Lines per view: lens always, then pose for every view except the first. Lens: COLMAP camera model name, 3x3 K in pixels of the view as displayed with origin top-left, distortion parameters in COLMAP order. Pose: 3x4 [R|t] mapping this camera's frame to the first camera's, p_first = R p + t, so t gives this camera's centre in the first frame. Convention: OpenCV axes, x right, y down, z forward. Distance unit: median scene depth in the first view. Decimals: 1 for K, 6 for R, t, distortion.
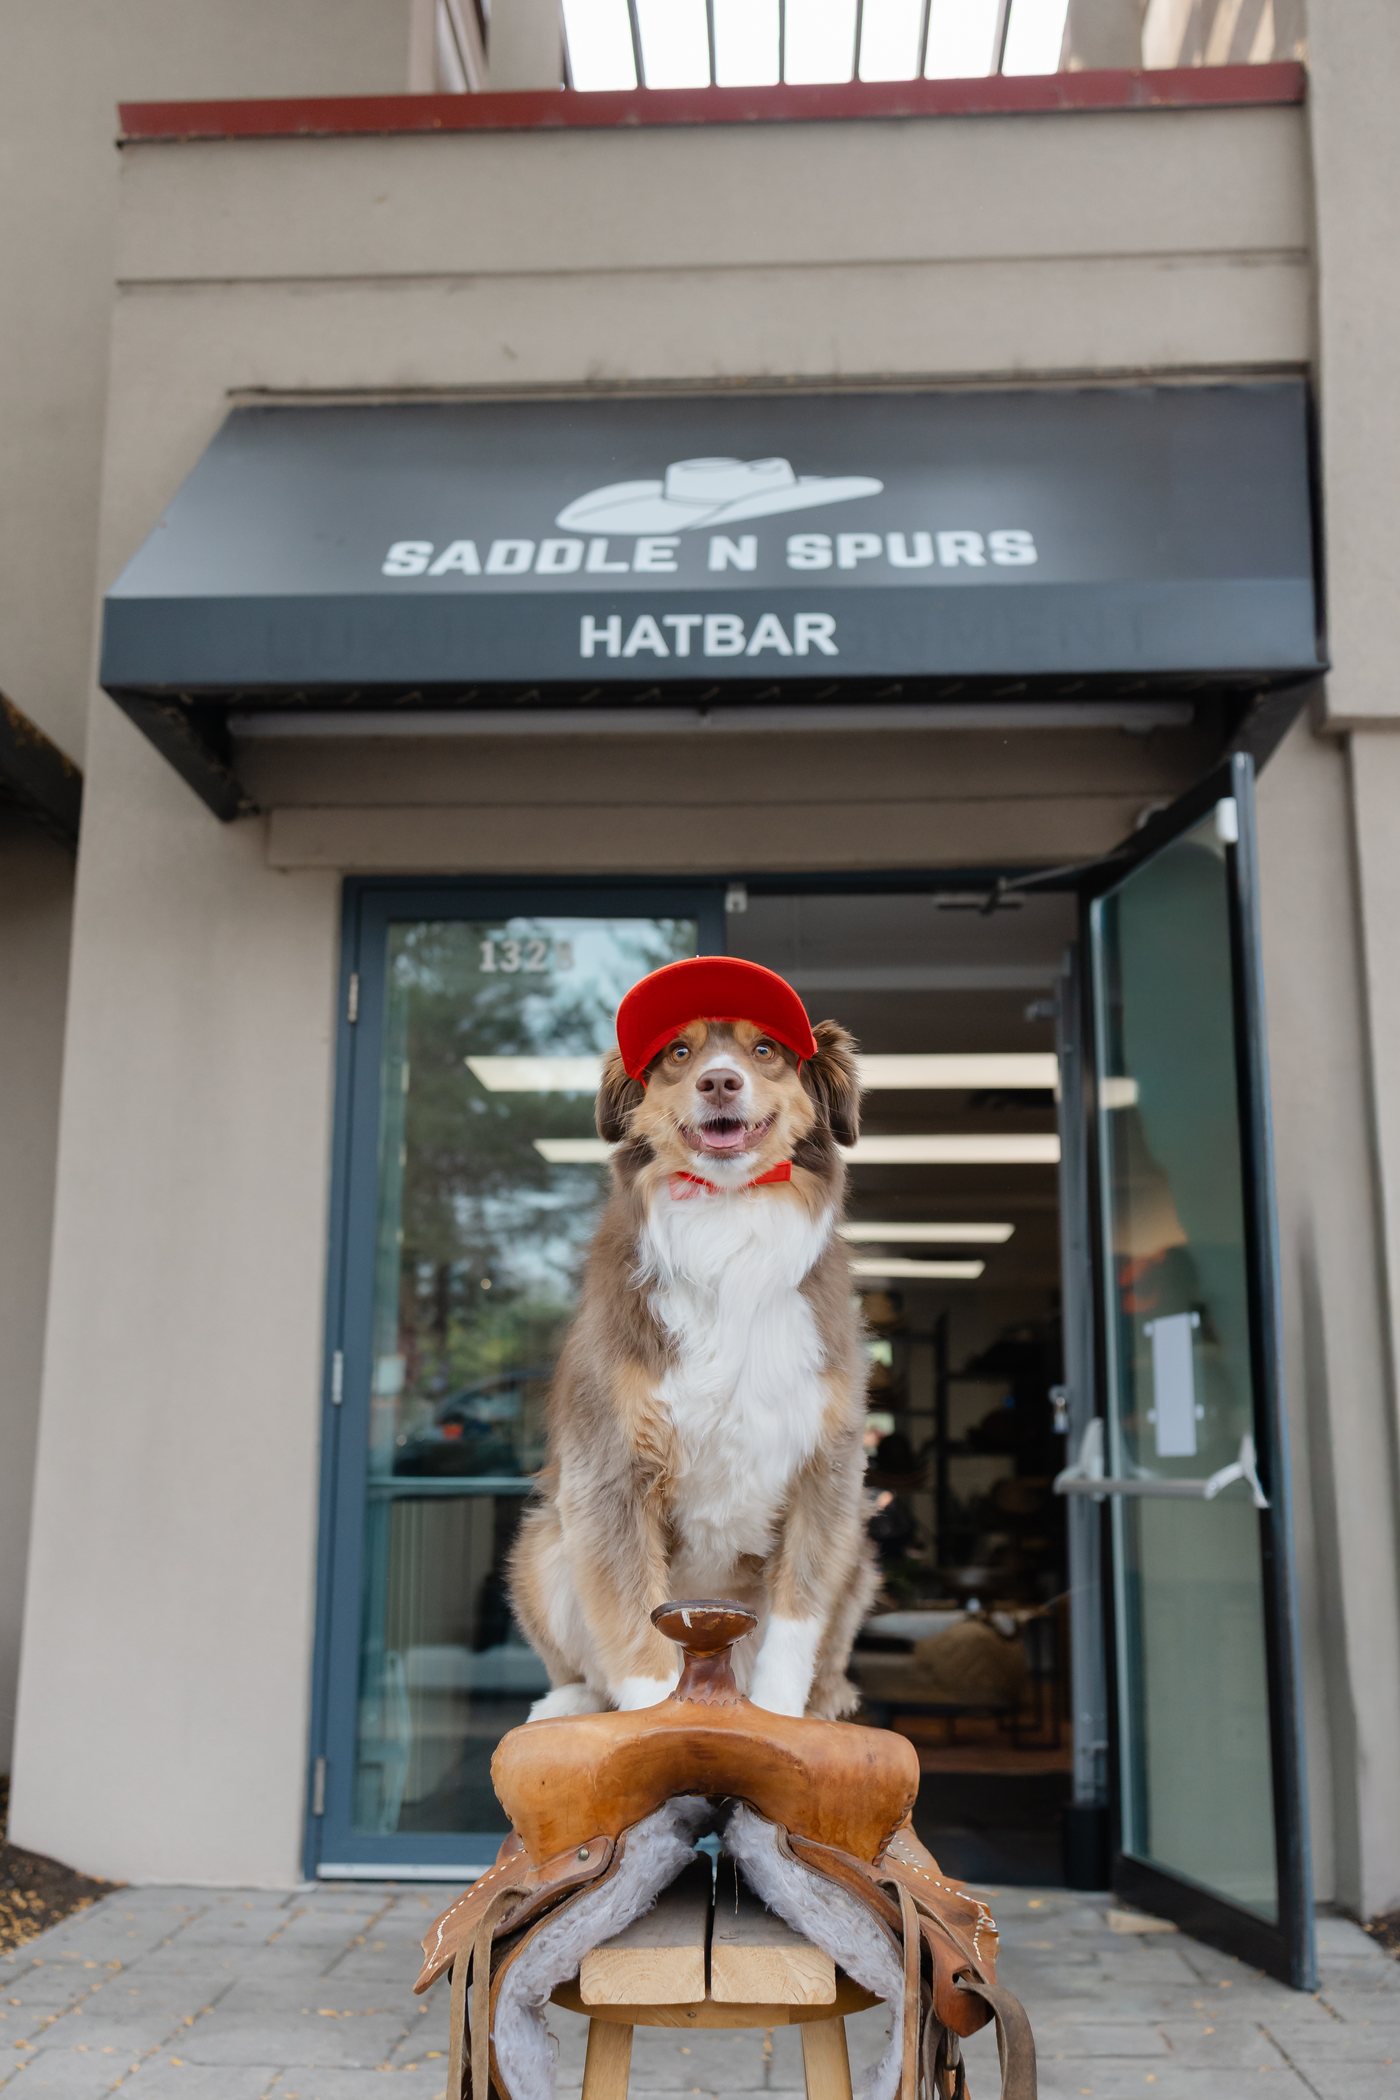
lens RADIAL K [[2142.8, 0, 697.9], [0, 2142.8, 1046.8], [0, 0, 1]] dist [0.012713, 0.003343]
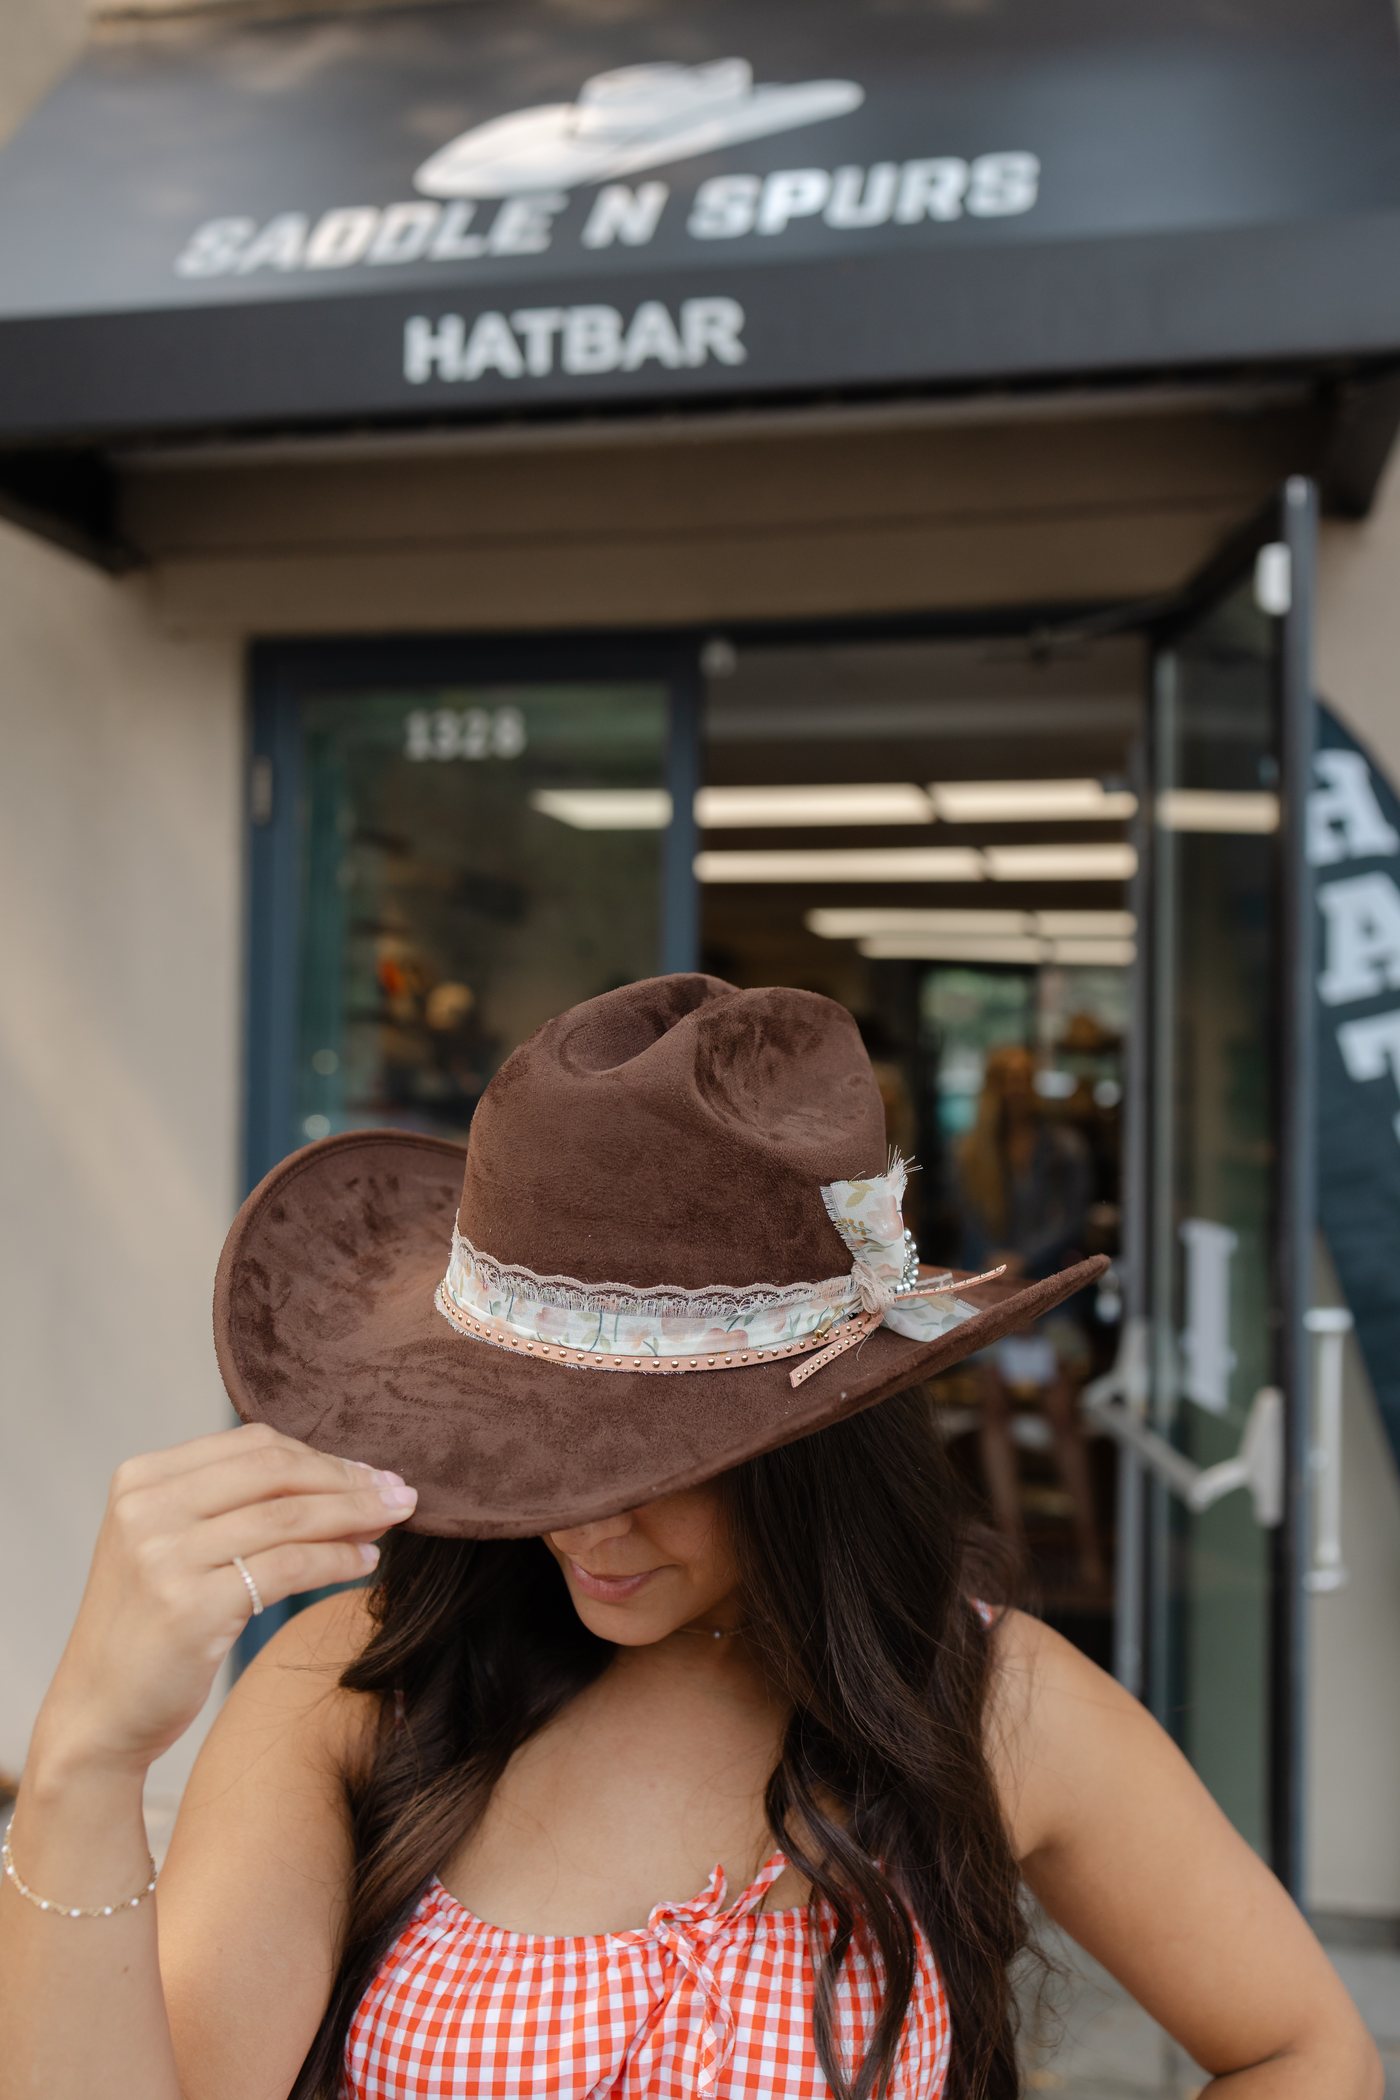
lens RADIAL K [[2175.4, 0, 692.8], [0, 2175.4, 1091.8], [0, 0, 1]] dist [0.001934, -0.017005]
pose [[0.987084, 0.002220, -0.160188, 0.159926], [0.029571, 0.980197, 0.195807, -0.079820], [0.157450, -0.198015, 0.967471, 0.217877]]
